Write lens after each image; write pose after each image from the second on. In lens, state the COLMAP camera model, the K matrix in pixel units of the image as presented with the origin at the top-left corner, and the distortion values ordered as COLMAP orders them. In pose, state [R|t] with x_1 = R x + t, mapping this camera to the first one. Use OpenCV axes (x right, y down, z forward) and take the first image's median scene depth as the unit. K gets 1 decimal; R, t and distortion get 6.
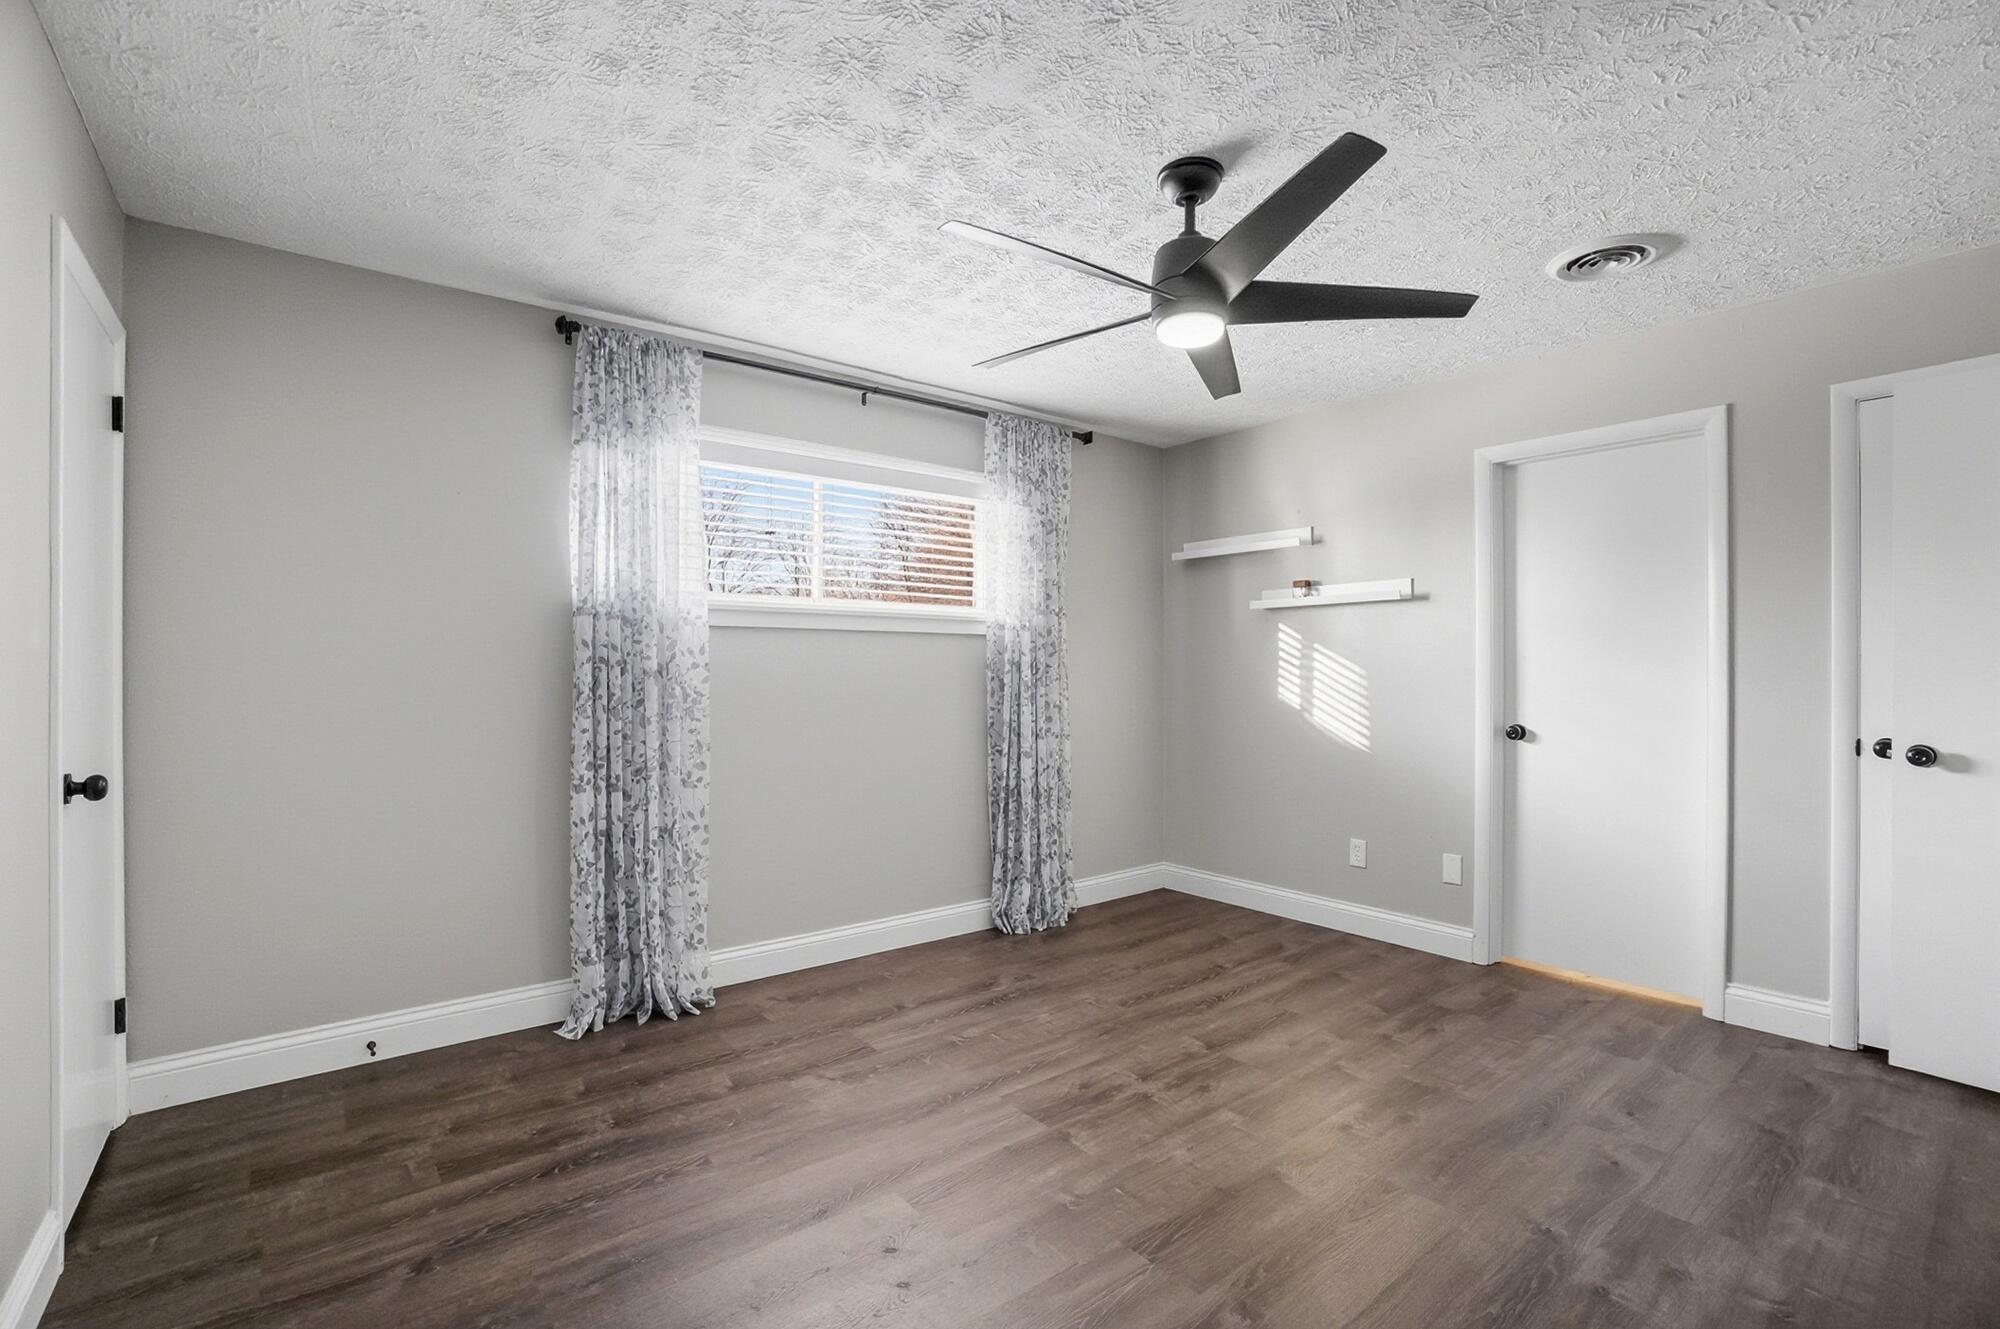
lens RADIAL K [[873.9, 0, 999.1], [0, 873.9, 689.7], [0, 0, 1]] dist [-0.074328, 0.031576]
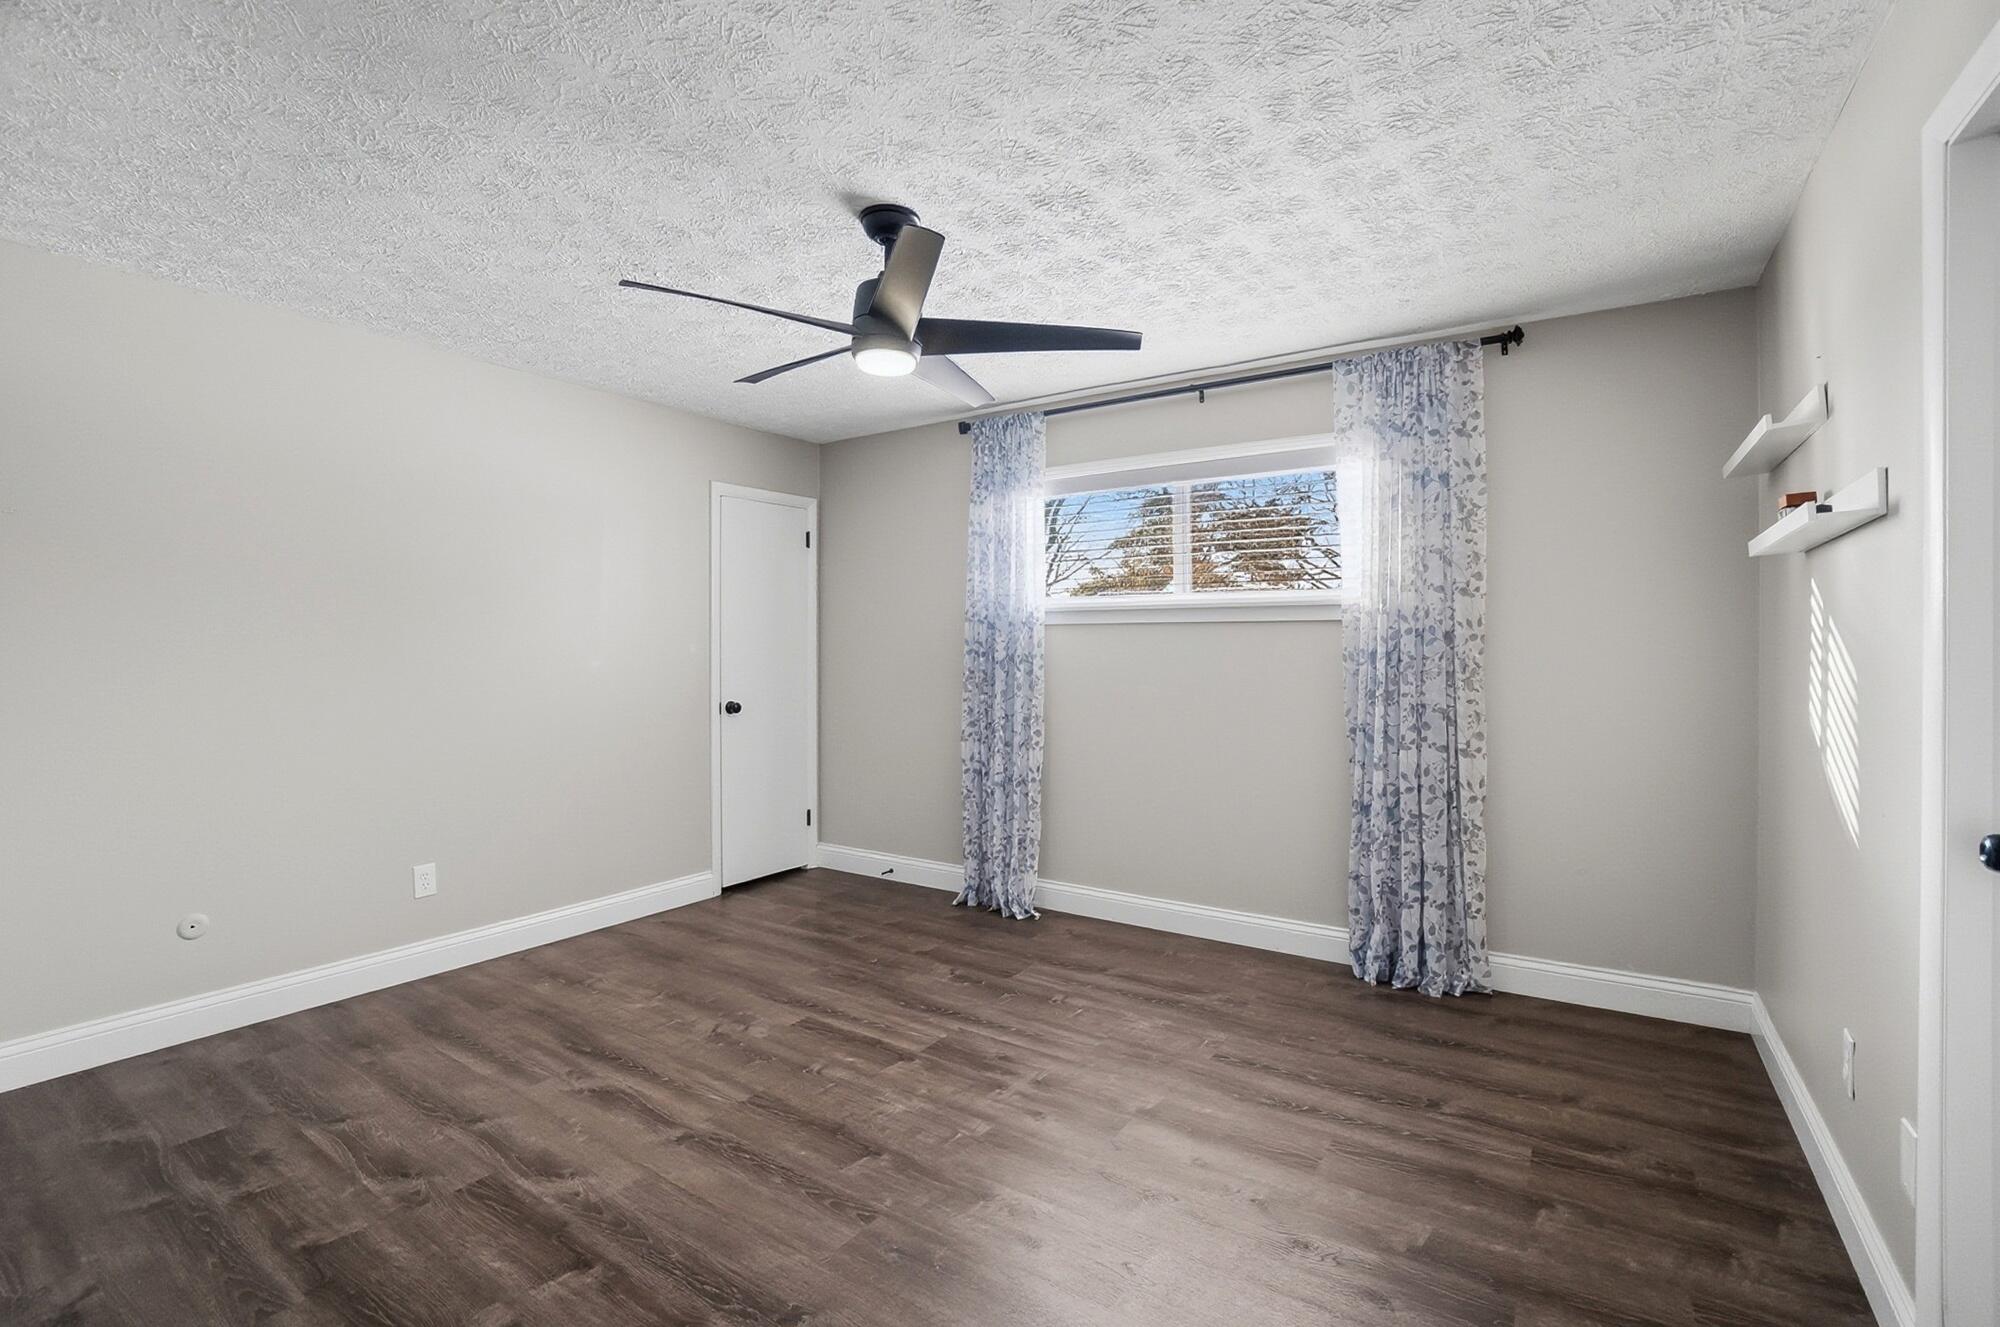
lens RADIAL K [[885.9, 0, 996.4], [0, 885.9, 670.0], [0, 0, 1]] dist [-0.046492, 0.000434]
pose [[0.314797, 0.023177, -0.948876, 0.803810], [-0.019924, 0.999643, 0.017807, -0.026039], [0.948950, 0.013300, 0.315146, 0.466345]]
